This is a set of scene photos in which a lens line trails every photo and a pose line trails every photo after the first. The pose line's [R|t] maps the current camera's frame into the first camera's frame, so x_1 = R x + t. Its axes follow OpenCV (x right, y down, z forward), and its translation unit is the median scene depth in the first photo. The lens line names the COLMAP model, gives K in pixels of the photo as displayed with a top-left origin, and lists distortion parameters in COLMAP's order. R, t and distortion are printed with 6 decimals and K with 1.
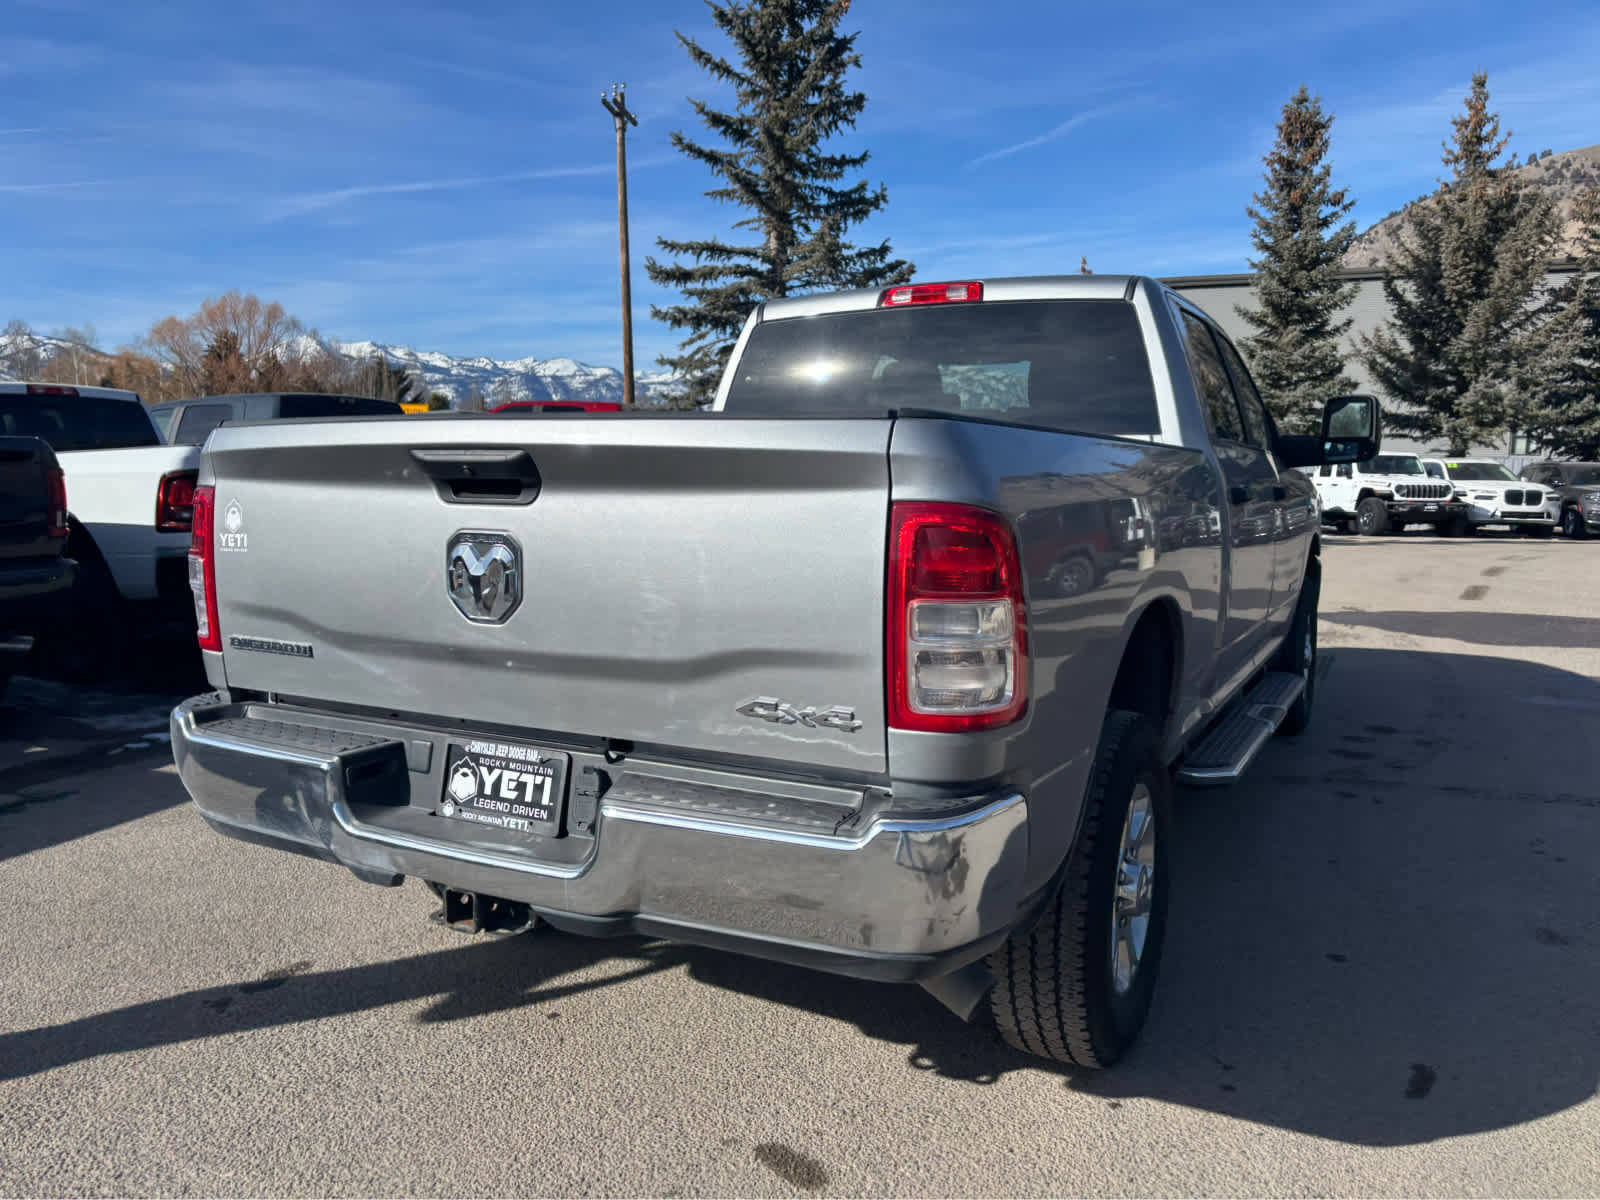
lens RADIAL K [[1211.3, 0, 786.6], [0, 1211.3, 604.1], [0, 0, 1]] dist [0.043284, -0.046678]
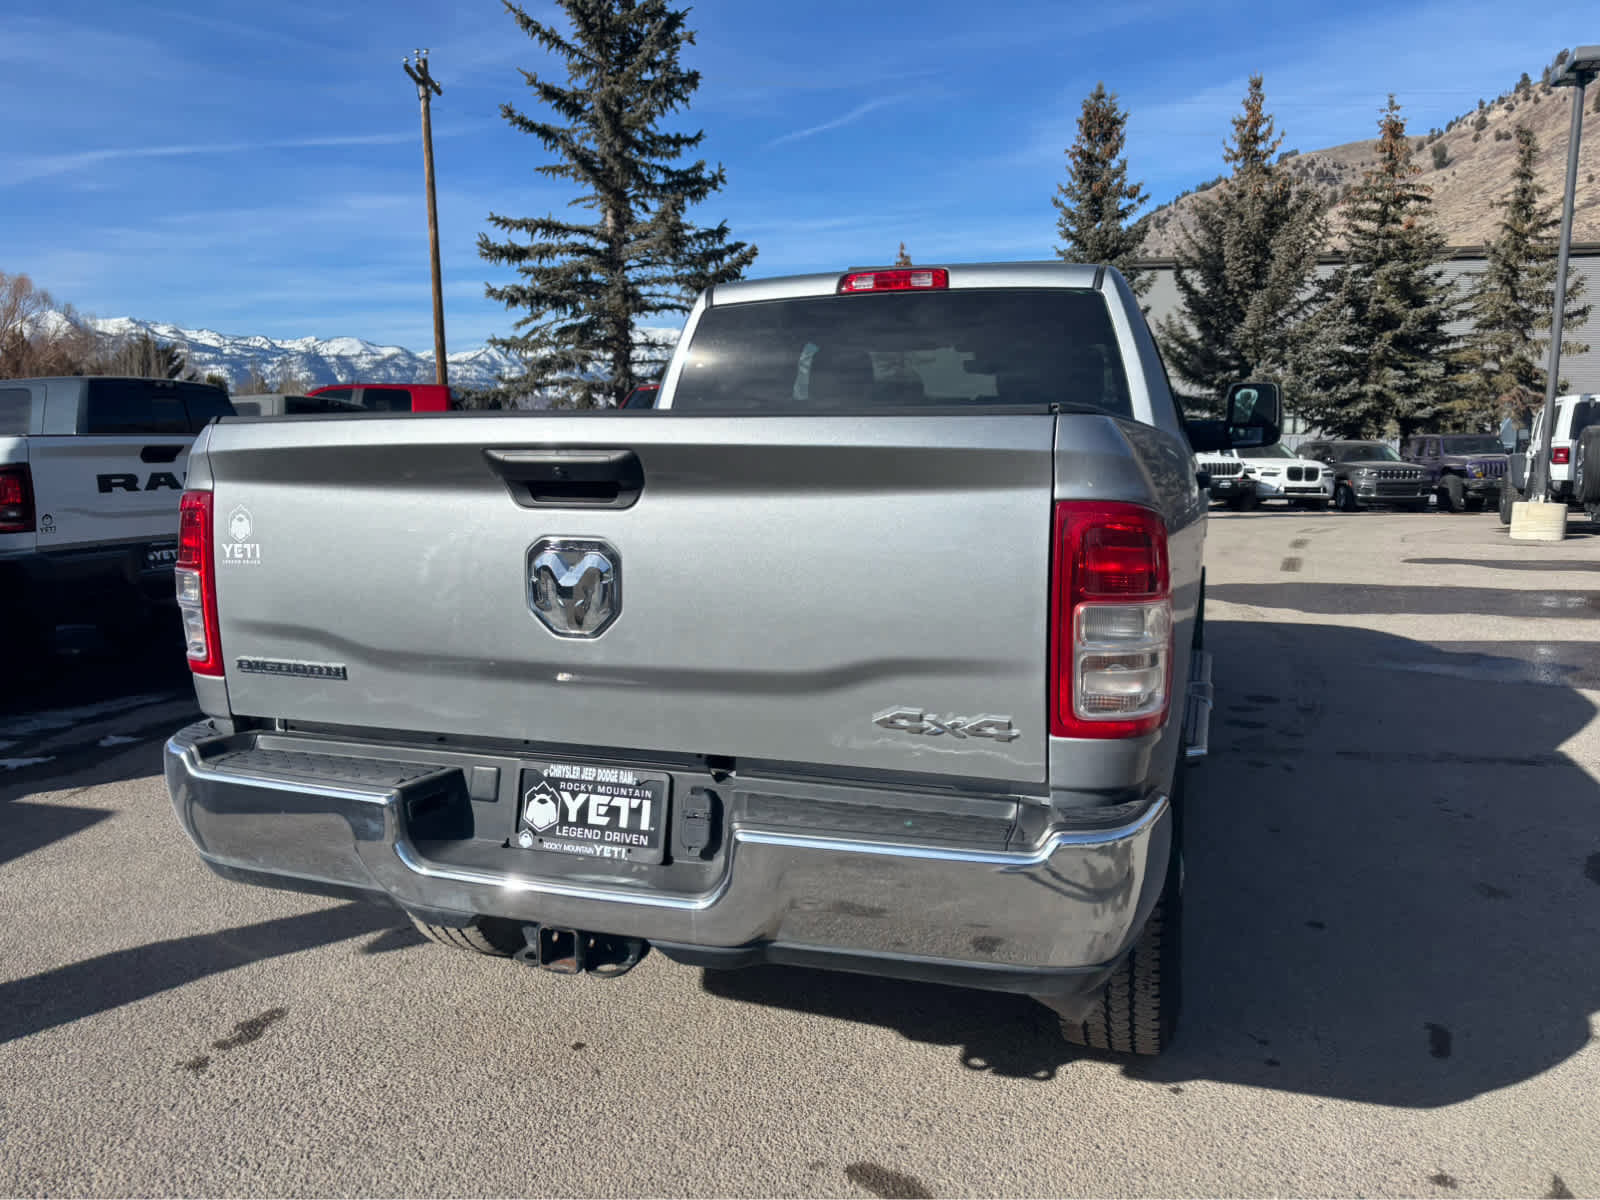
lens RADIAL K [[1211.3, 0, 786.3], [0, 1211.3, 606.6], [0, 0, 1]] dist [0.043284, -0.046678]
pose [[0.987126, -0.028571, 0.157374, -0.123572], [0.025966, 0.999490, 0.018584, -0.010903], [-0.157825, -0.014258, 0.987364, 0.035516]]
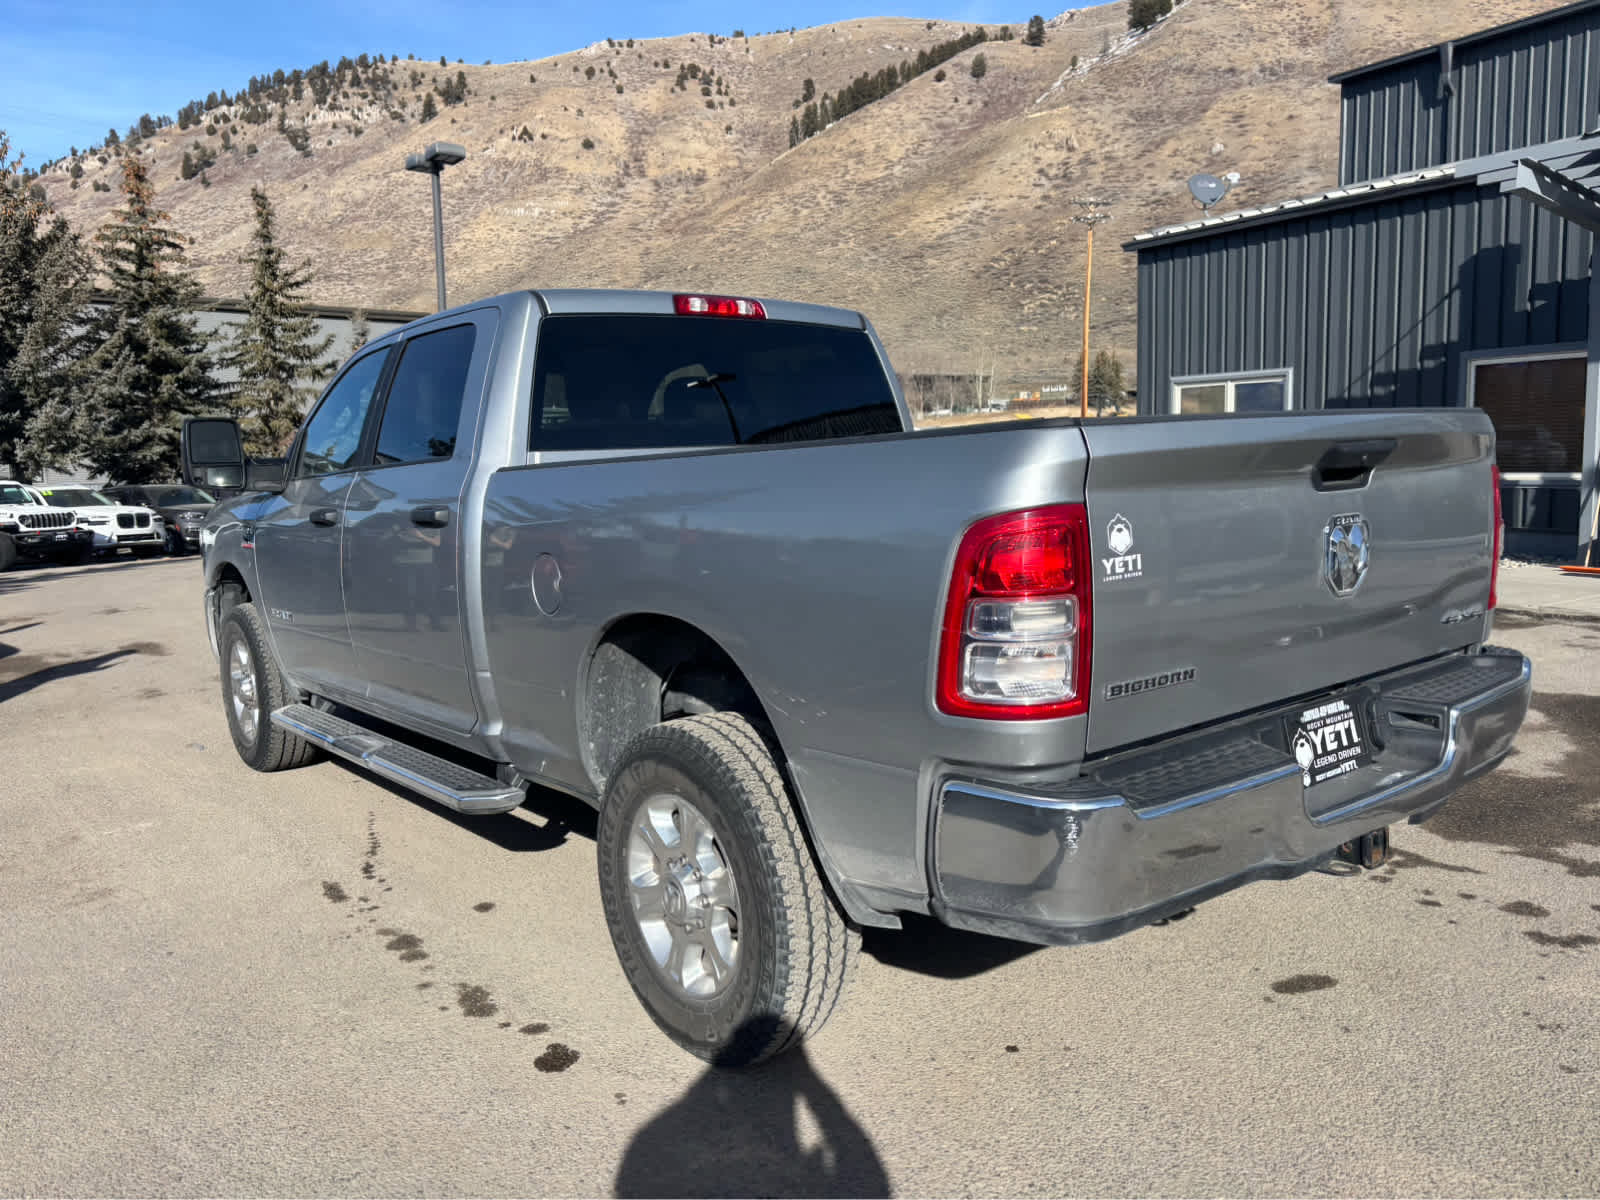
lens RADIAL K [[1211.3, 0, 794.8], [0, 1211.3, 620.6], [0, 0, 1]] dist [0.043284, -0.046678]
pose [[0.384212, -0.140742, 0.912454, -0.780605], [0.149533, 0.984749, 0.088928, -0.073180], [-0.911055, 0.102275, 0.399398, 0.536096]]
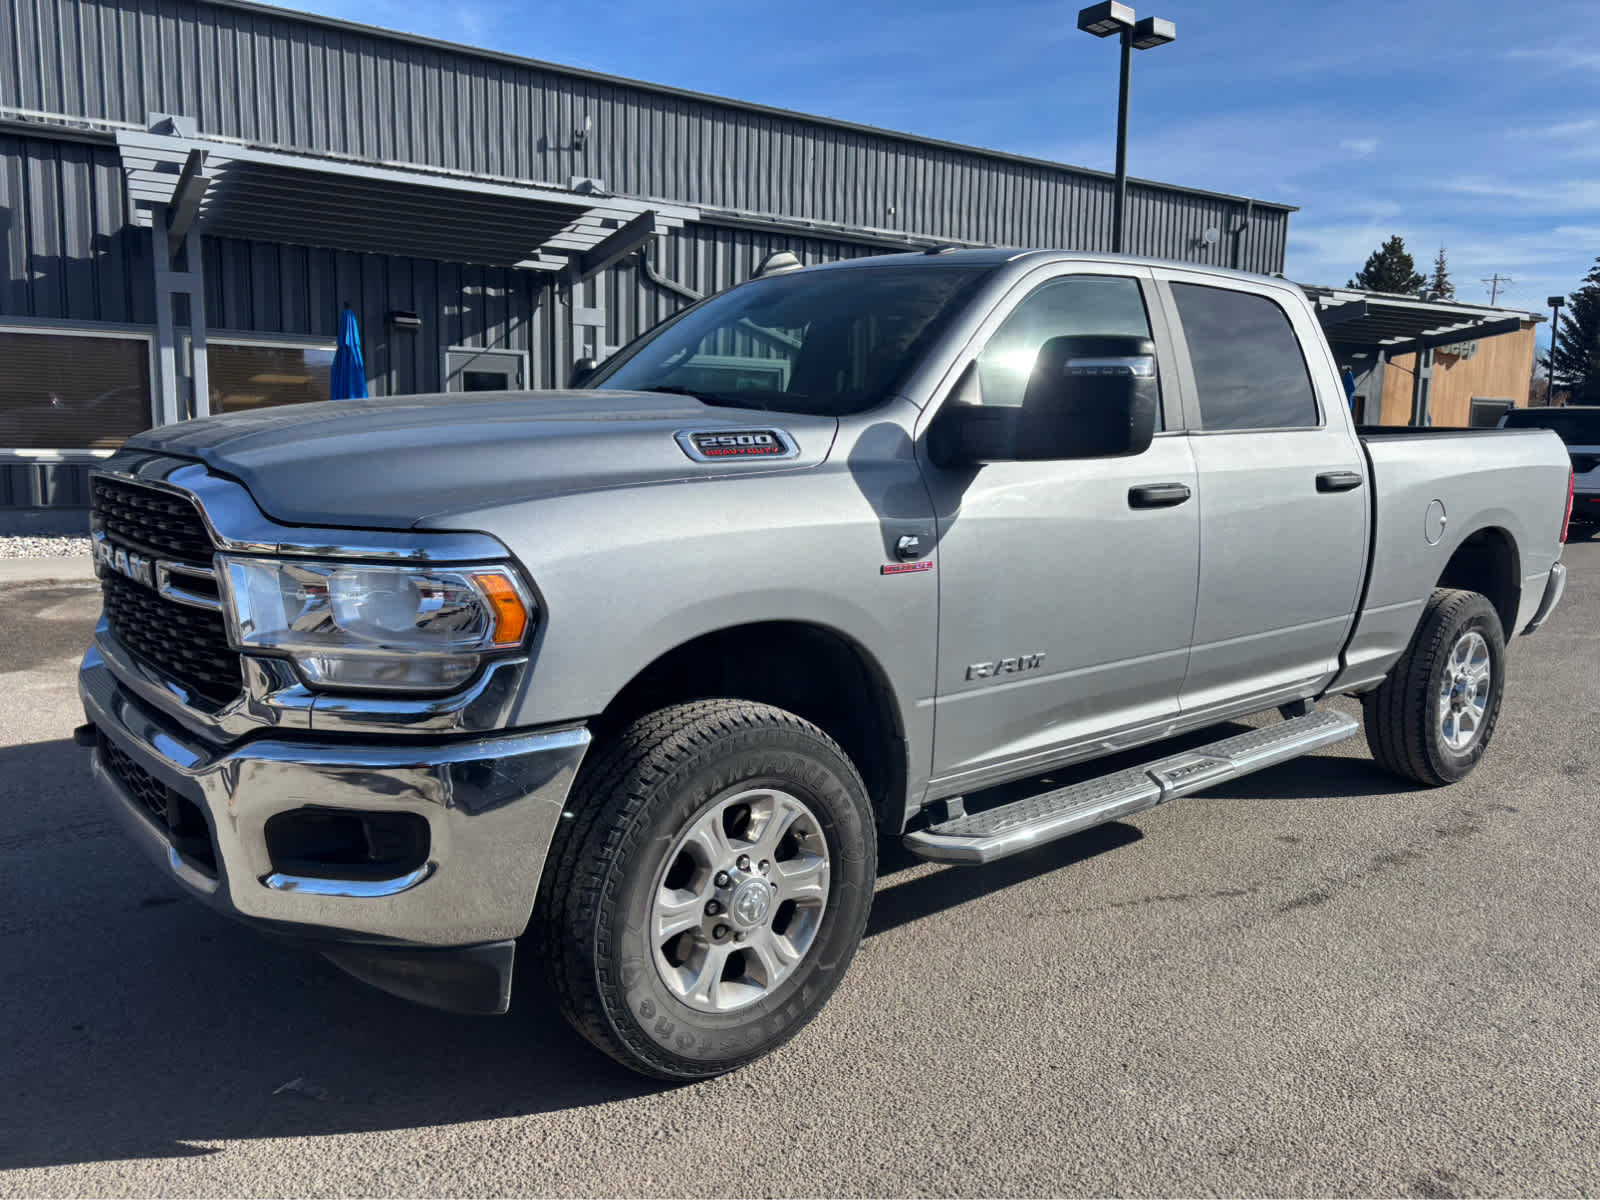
lens RADIAL K [[1211.3, 0, 791.4], [0, 1211.3, 609.6], [0, 0, 1]] dist [0.043284, -0.046678]
pose [[-0.931342, -0.079472, 0.355369, -0.011035], [0.020002, 0.963256, 0.267838, -0.276397], [-0.363597, 0.256557, -0.895531, 2.161341]]
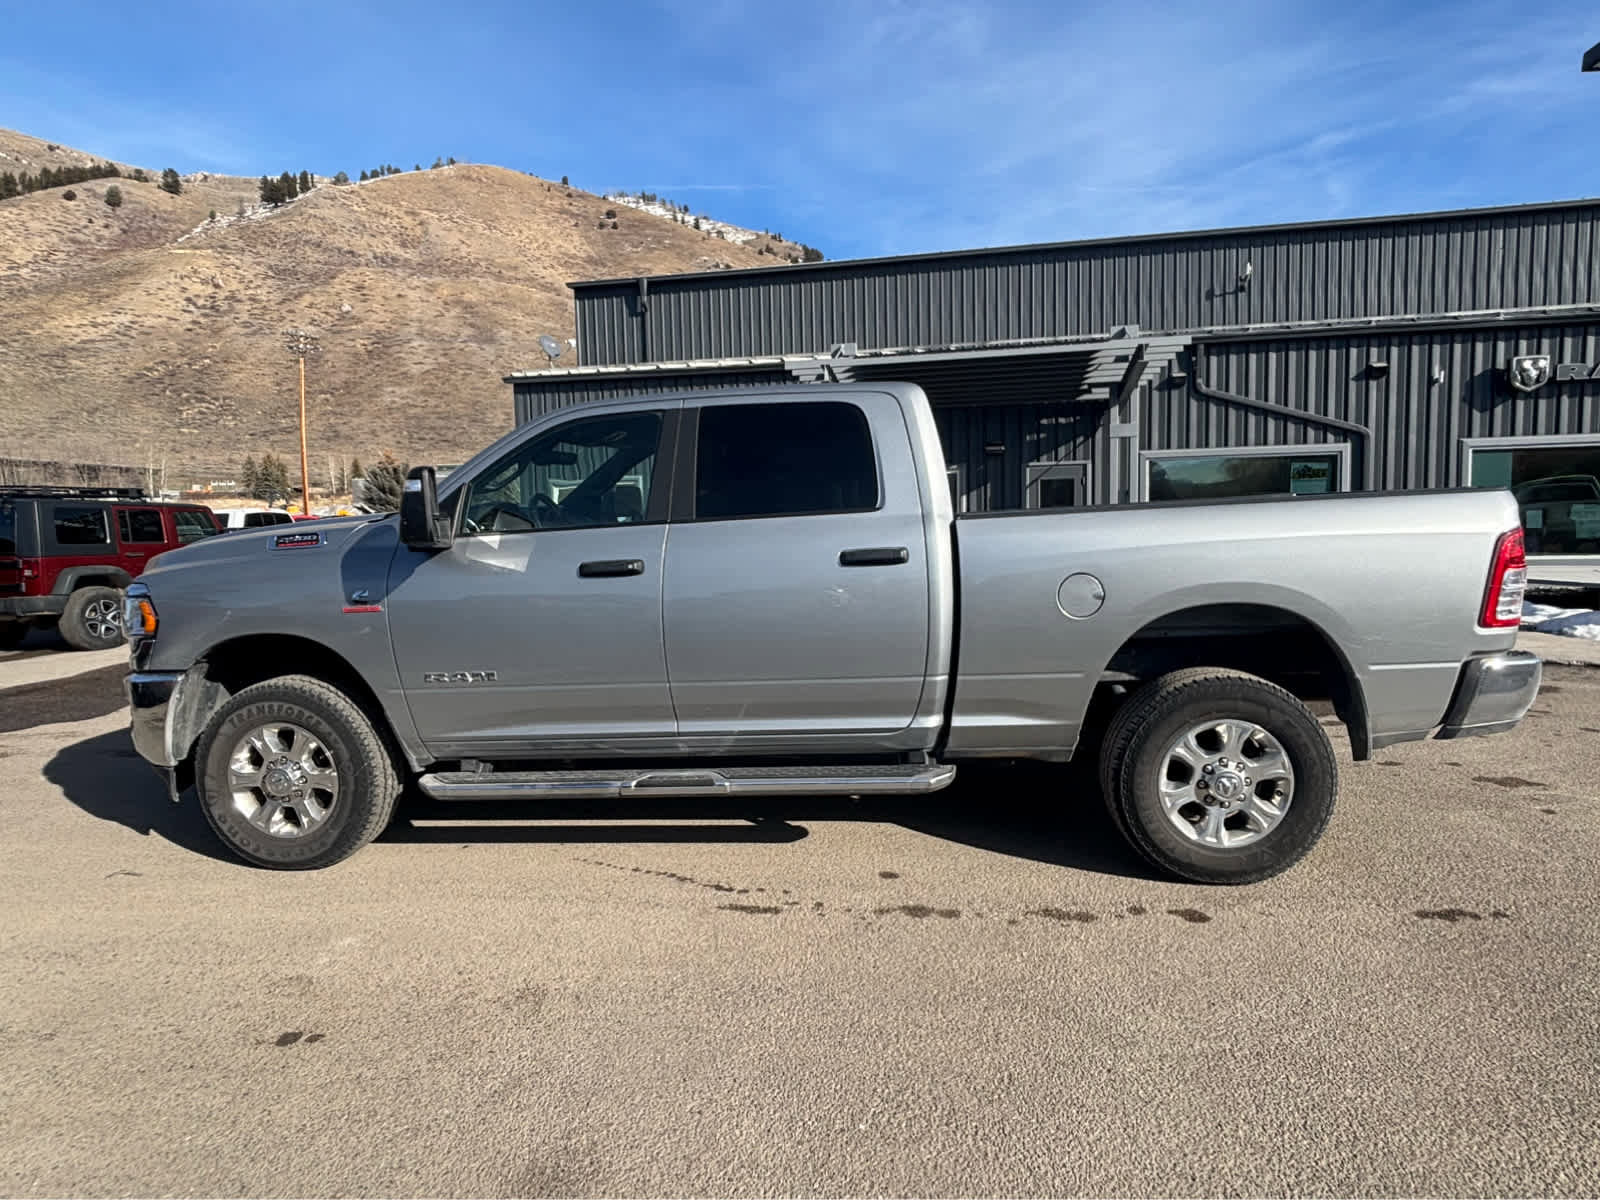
lens RADIAL K [[888.5, 0, 800.8], [0, 888.5, 610.9], [0, 0, 1]] dist [0.000800, -0.000209]
pose [[-0.393726, -0.089890, 0.914822, -0.758407], [0.139943, 0.977745, 0.156303, -0.193970], [-0.908513, 0.189563, -0.372384, 1.485047]]
